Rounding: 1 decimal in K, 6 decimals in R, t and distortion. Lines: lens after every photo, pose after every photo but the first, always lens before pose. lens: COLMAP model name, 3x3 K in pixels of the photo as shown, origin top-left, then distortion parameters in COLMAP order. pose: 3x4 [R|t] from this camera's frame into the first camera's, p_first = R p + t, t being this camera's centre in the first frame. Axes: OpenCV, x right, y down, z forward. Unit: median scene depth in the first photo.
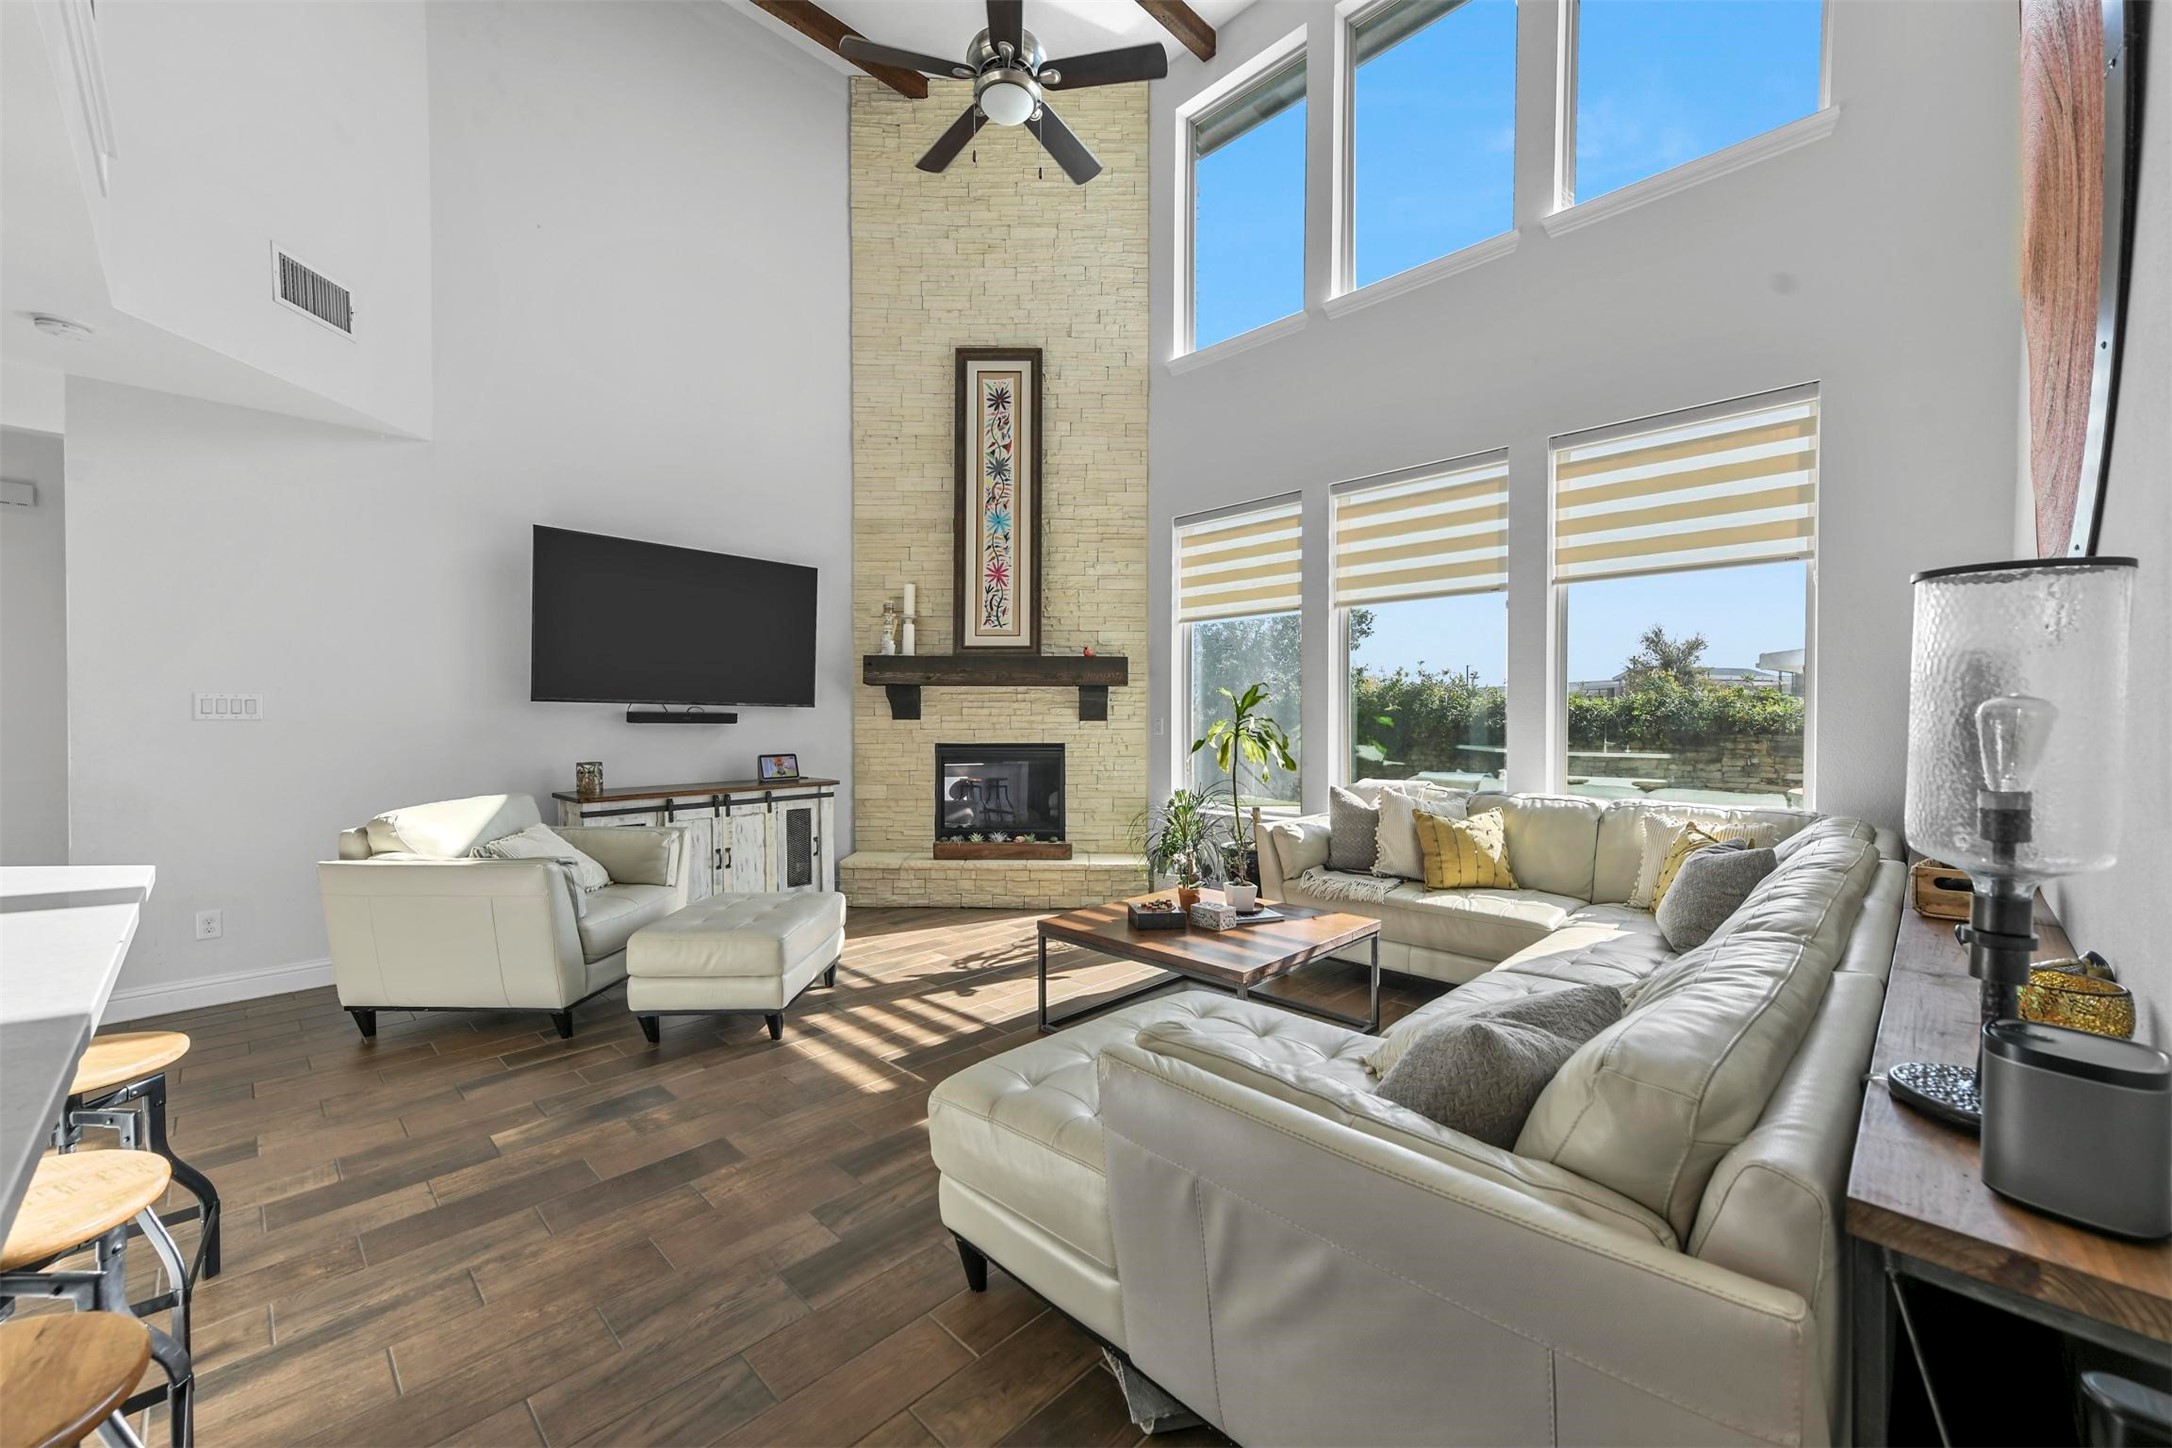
lens RADIAL K [[850.6, 0, 1081.0], [0, 850.6, 729.6], [0, 0, 1]] dist [0.017312, -0.000697]
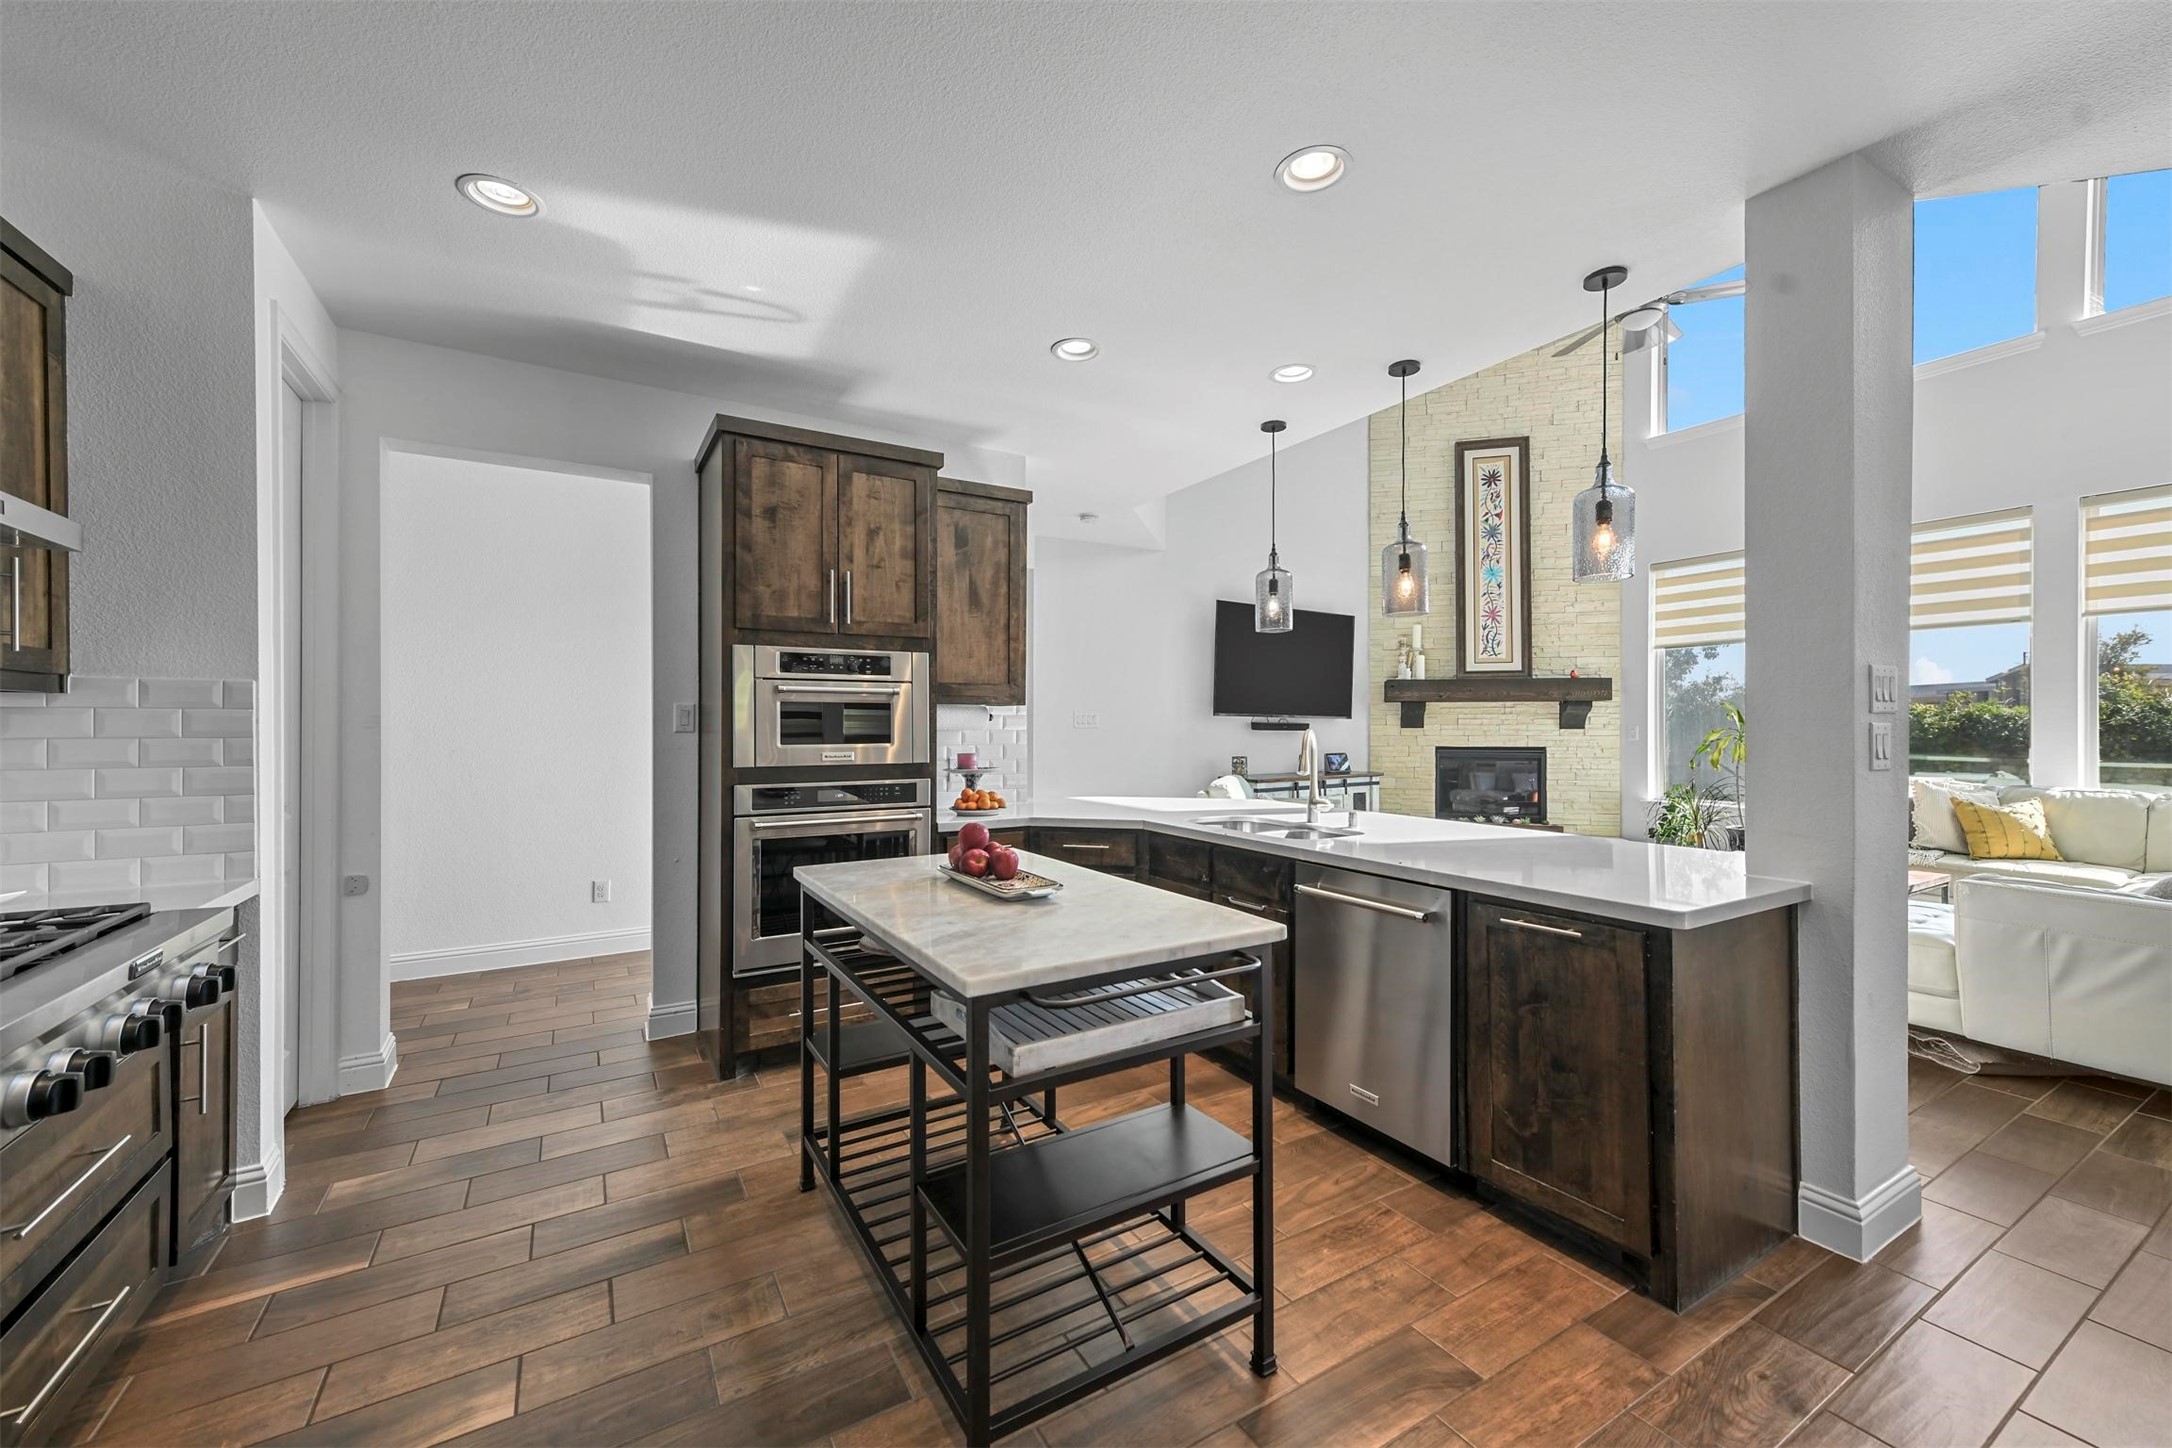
lens RADIAL K [[850.6, 0, 1079.1], [0, 850.6, 729.3], [0, 0, 1]] dist [0.017312, -0.000697]
pose [[0.969100, 0.000840, -0.246667, -0.383329], [-0.003622, 0.999935, -0.010825, 0.006399], [0.246642, 0.011384, 0.969040, -0.400225]]
